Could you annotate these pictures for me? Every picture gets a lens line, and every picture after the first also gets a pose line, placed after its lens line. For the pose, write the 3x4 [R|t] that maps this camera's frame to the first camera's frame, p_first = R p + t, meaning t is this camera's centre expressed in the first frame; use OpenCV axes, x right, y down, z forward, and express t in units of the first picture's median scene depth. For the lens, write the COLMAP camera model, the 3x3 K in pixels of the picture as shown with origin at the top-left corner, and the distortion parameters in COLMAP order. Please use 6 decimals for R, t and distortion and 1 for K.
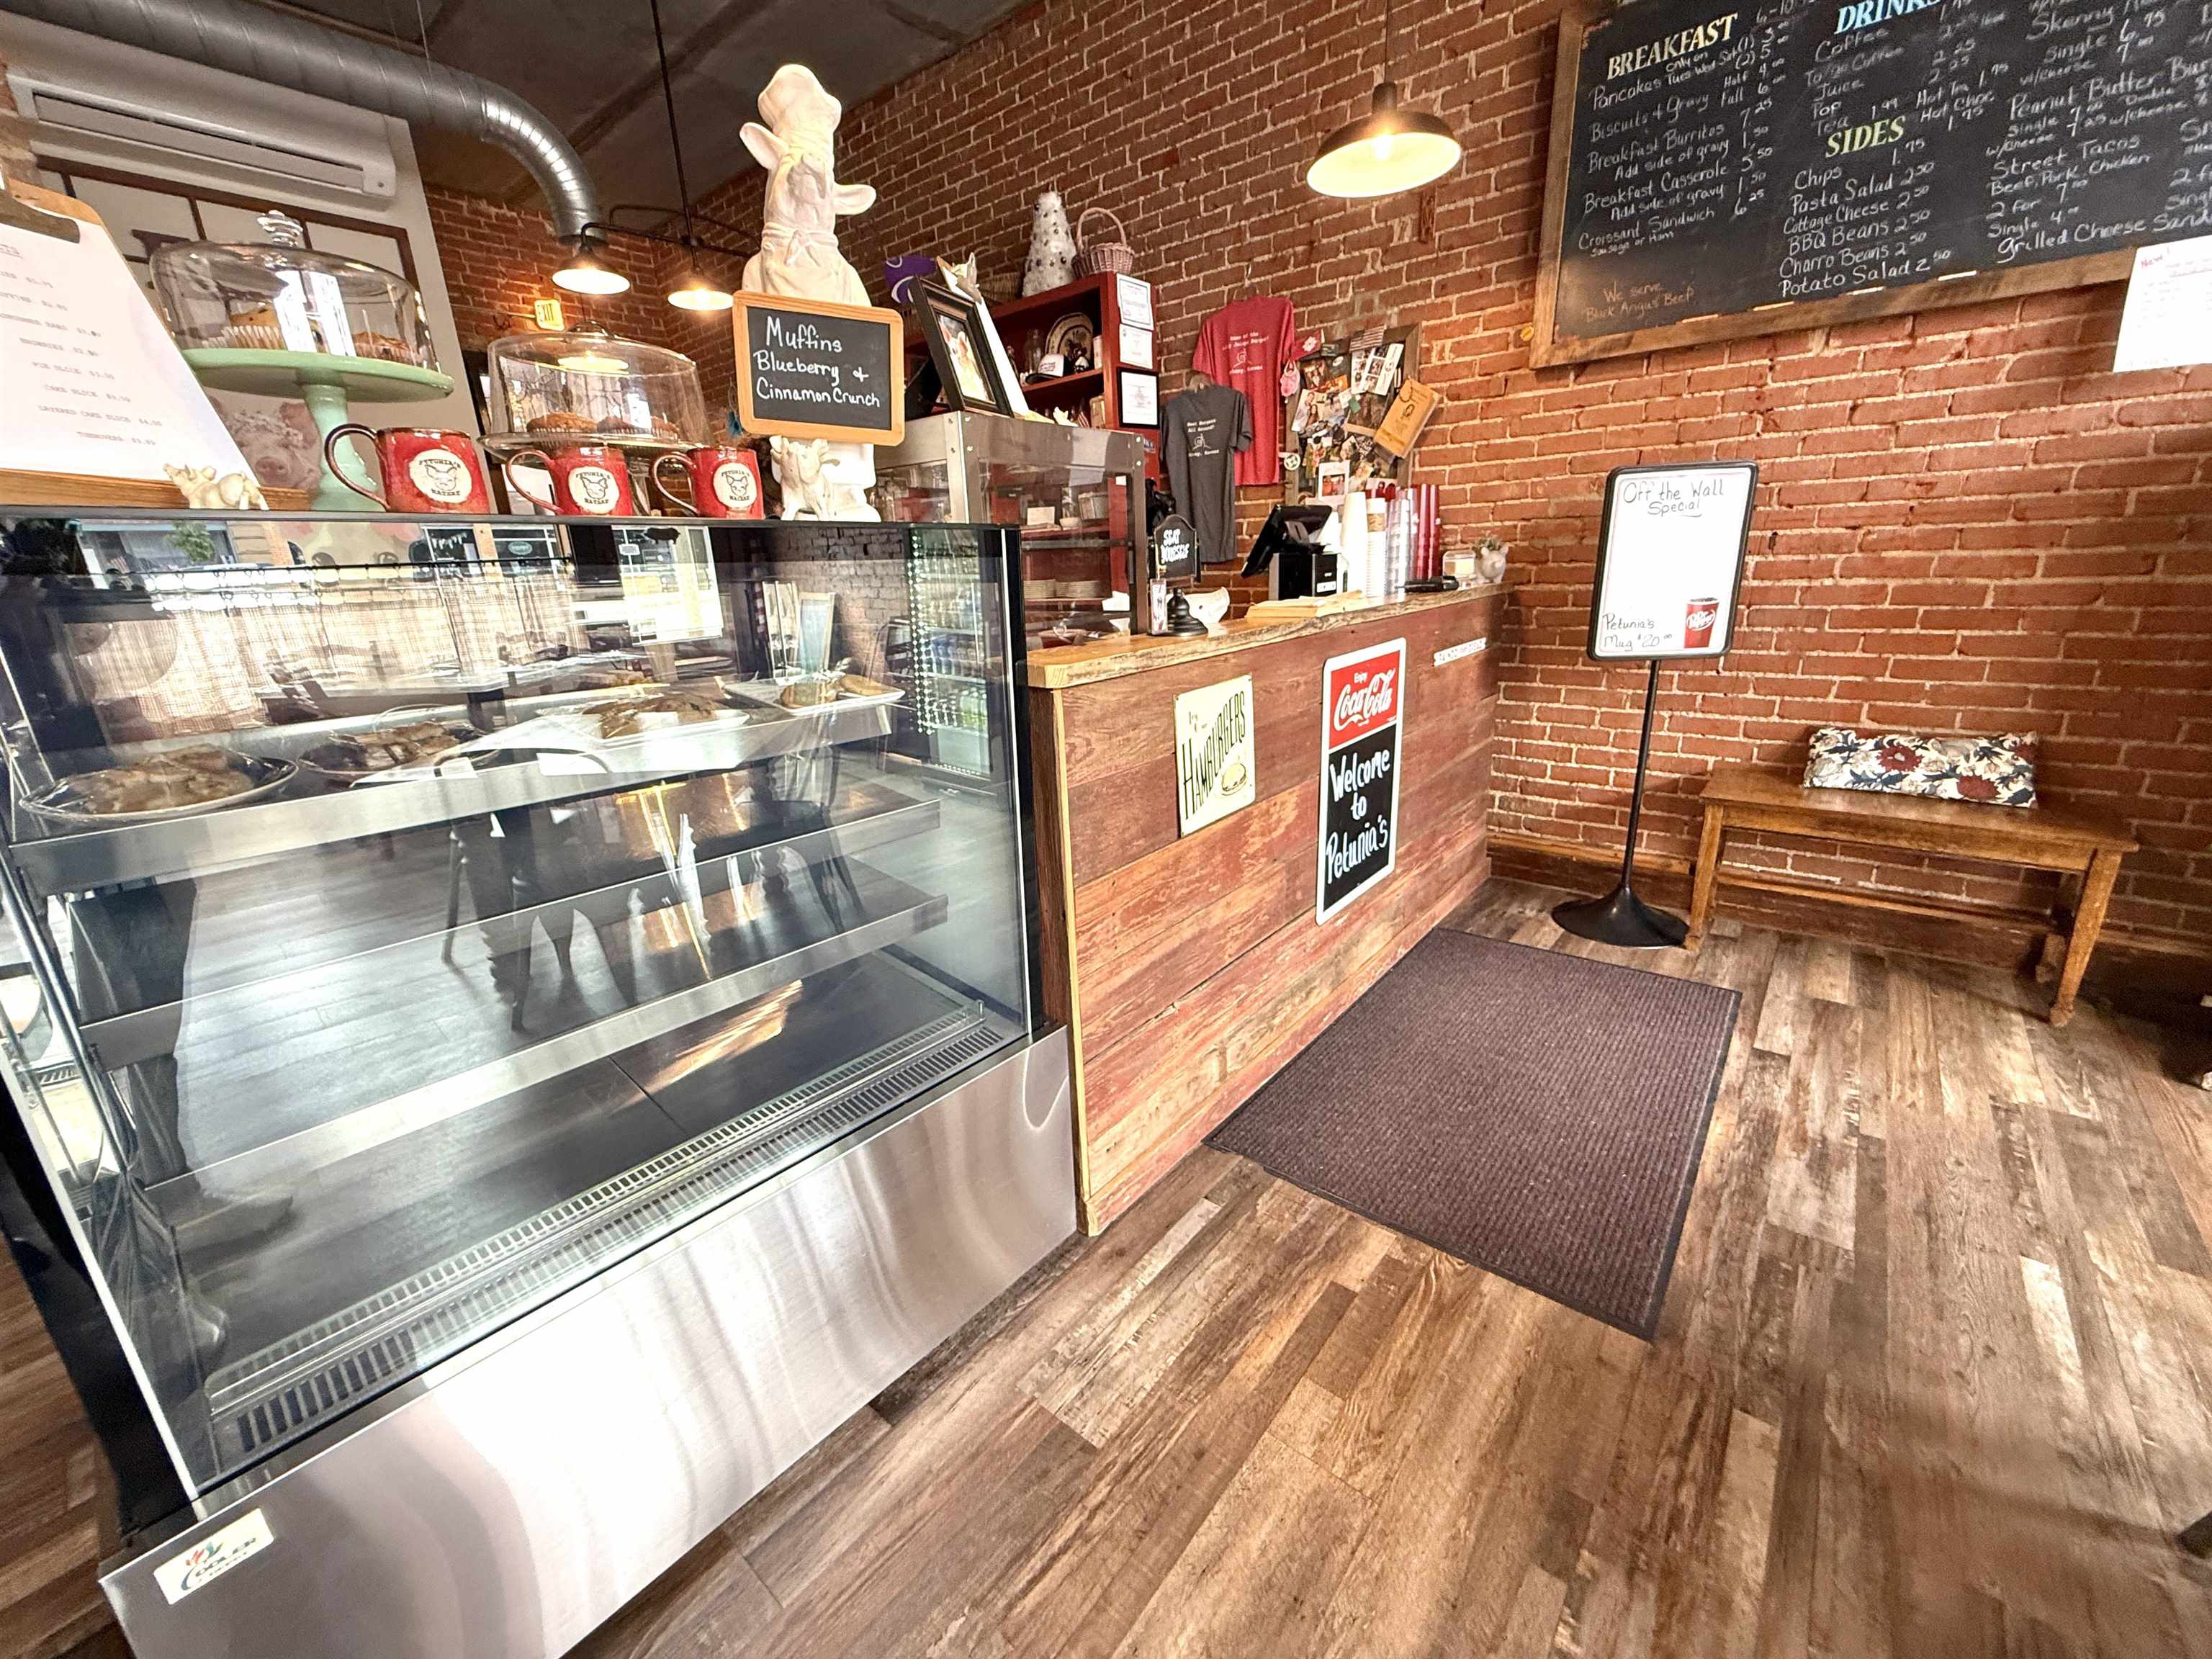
lens RADIAL K [[883.6, 0, 1100.3], [0, 883.6, 828.8], [0, 0, 1]] dist [-0.000532, -0.000133]
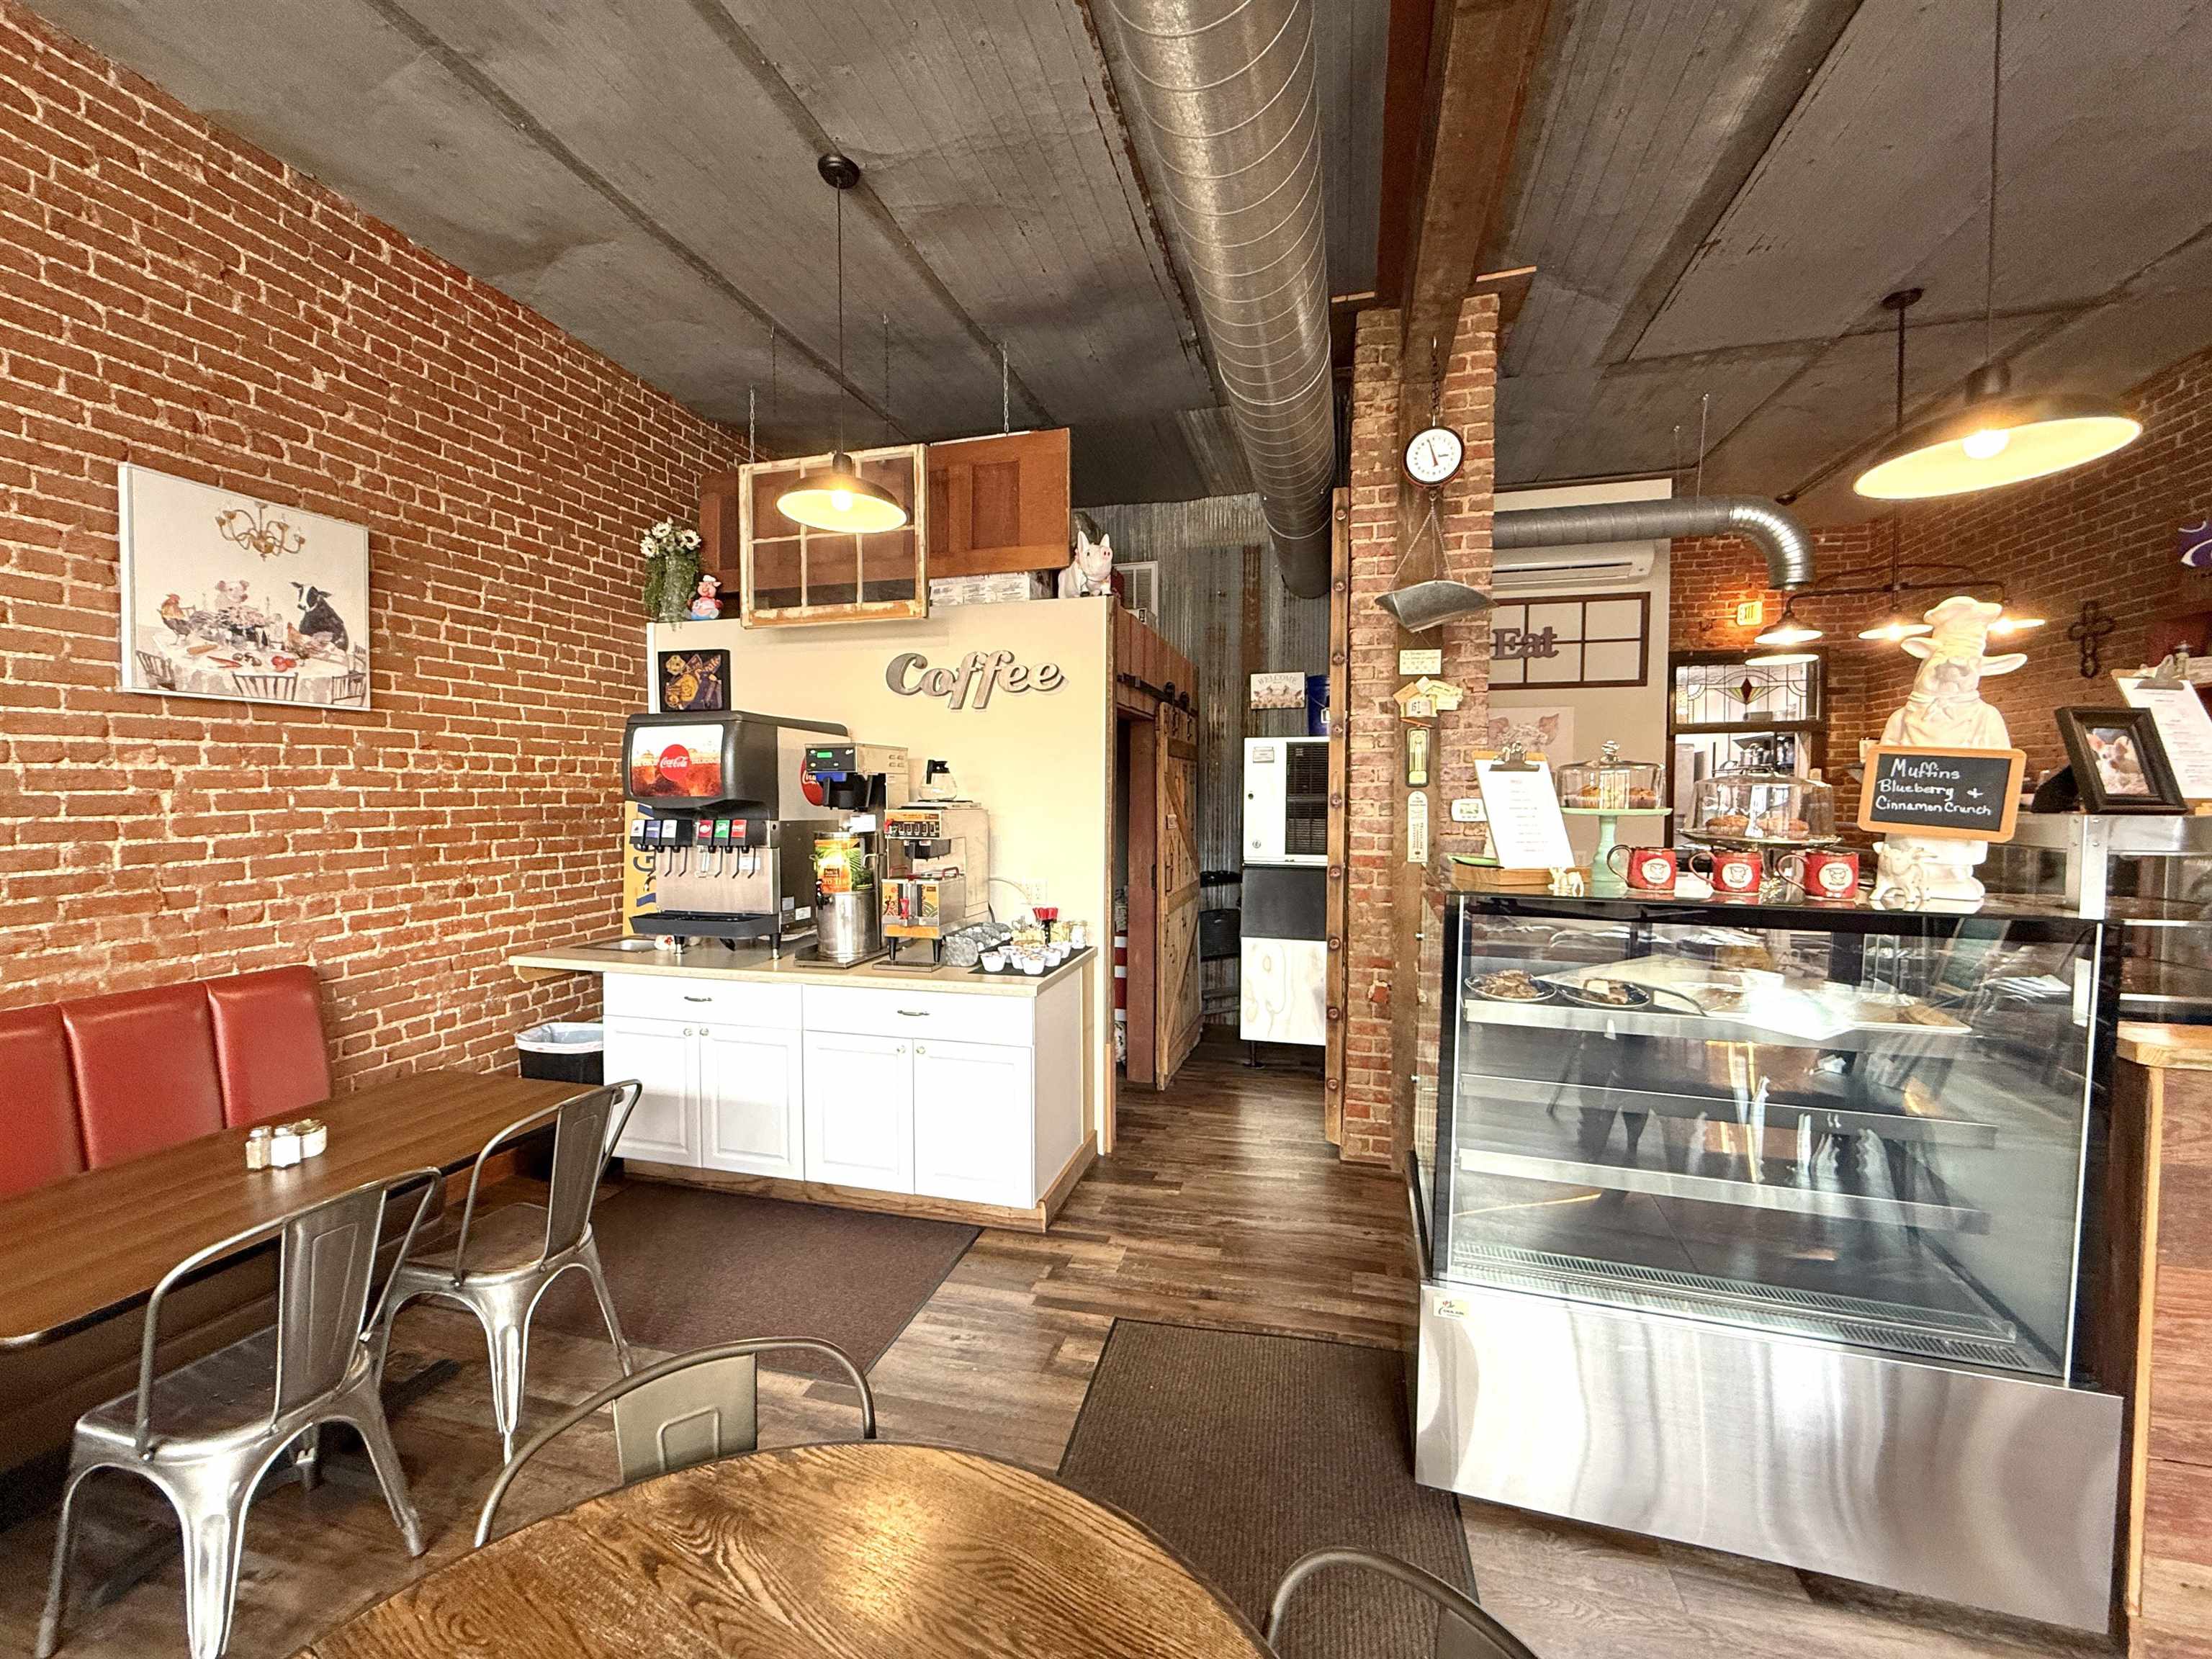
lens RADIAL K [[880.0, 0, 1100.2], [0, 880.0, 830.4], [0, 0, 1]] dist [-0.000025, -0.000061]
pose [[0.424343, 0.079276, -0.902025, 0.183005], [-0.283707, 0.957643, -0.049302, -0.007726], [0.859909, 0.276832, 0.428860, -0.342729]]
